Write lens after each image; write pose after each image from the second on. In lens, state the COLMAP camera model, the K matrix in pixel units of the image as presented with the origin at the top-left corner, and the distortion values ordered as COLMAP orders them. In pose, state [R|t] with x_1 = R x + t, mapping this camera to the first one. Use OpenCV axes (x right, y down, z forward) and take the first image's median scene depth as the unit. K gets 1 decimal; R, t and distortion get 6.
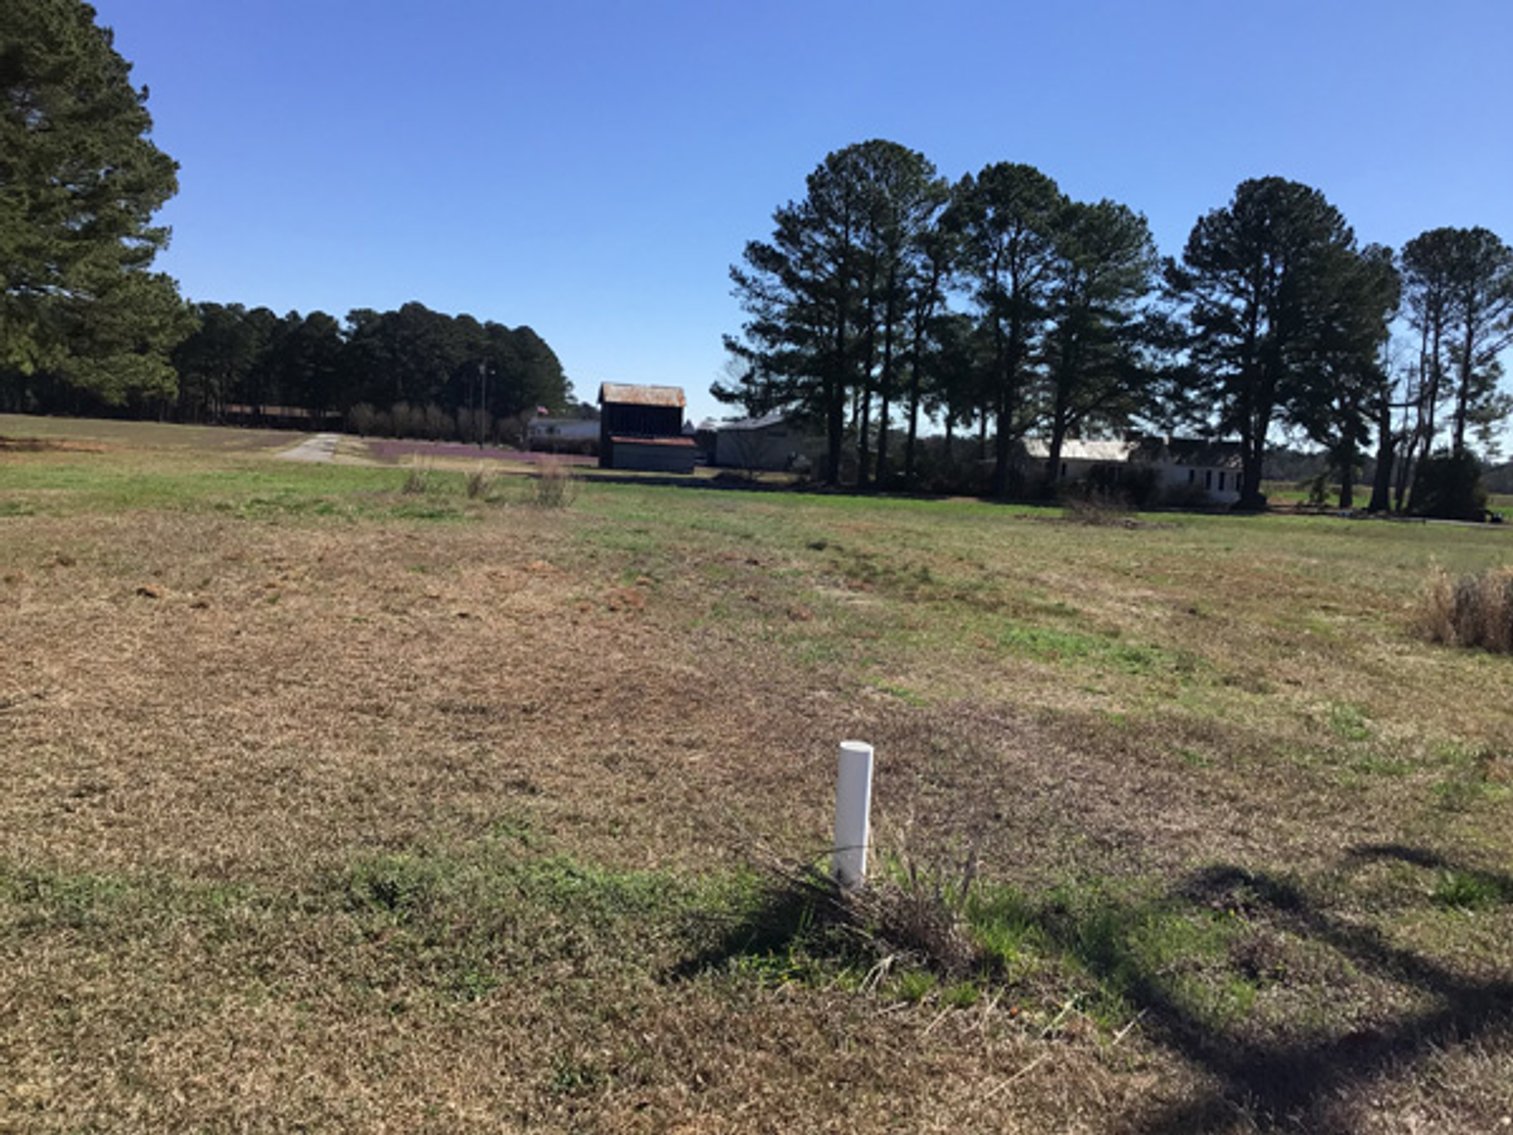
lens RADIAL K [[1358.8, 0, 777.2], [0, 1358.8, 577.9], [0, 0, 1]] dist [0.110019, -0.228450]
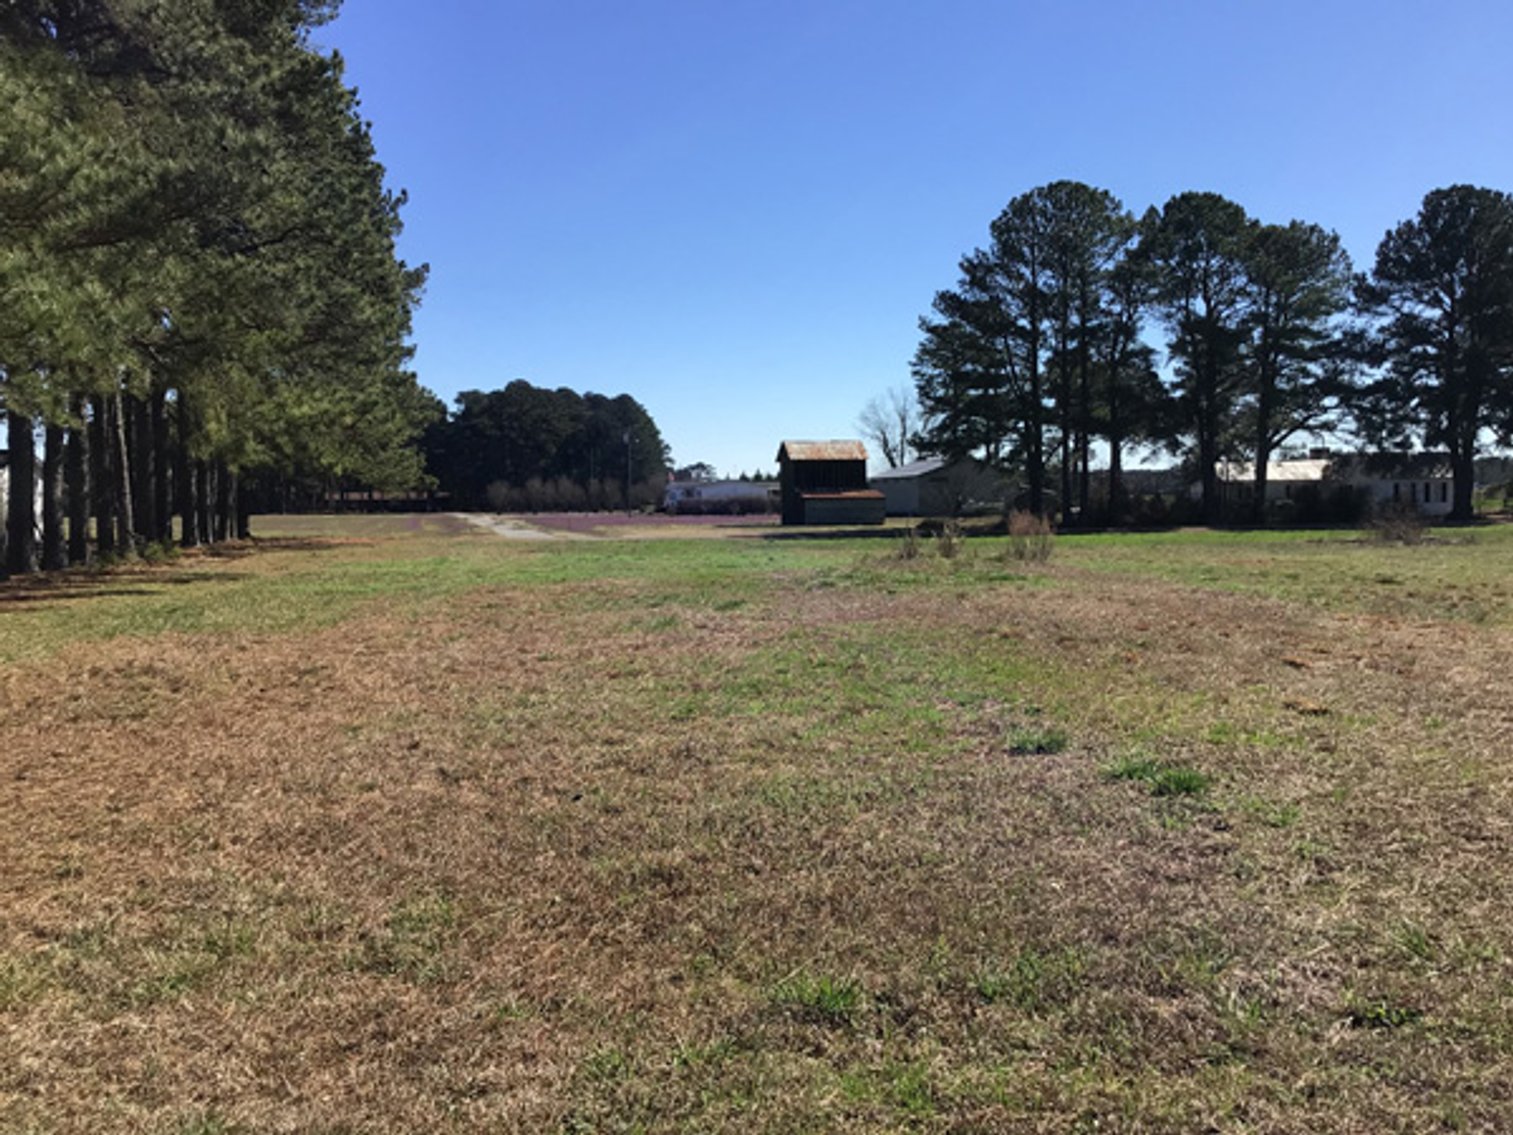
lens RADIAL K [[1353.9, 0, 777.7], [0, 1353.9, 576.4], [0, 0, 1]] dist [0.127183, -0.237249]
pose [[0.996507, -0.071177, -0.043669, -0.106432], [0.069521, 0.996843, -0.038354, -0.005602], [0.046261, 0.035184, 0.998310, -0.004442]]
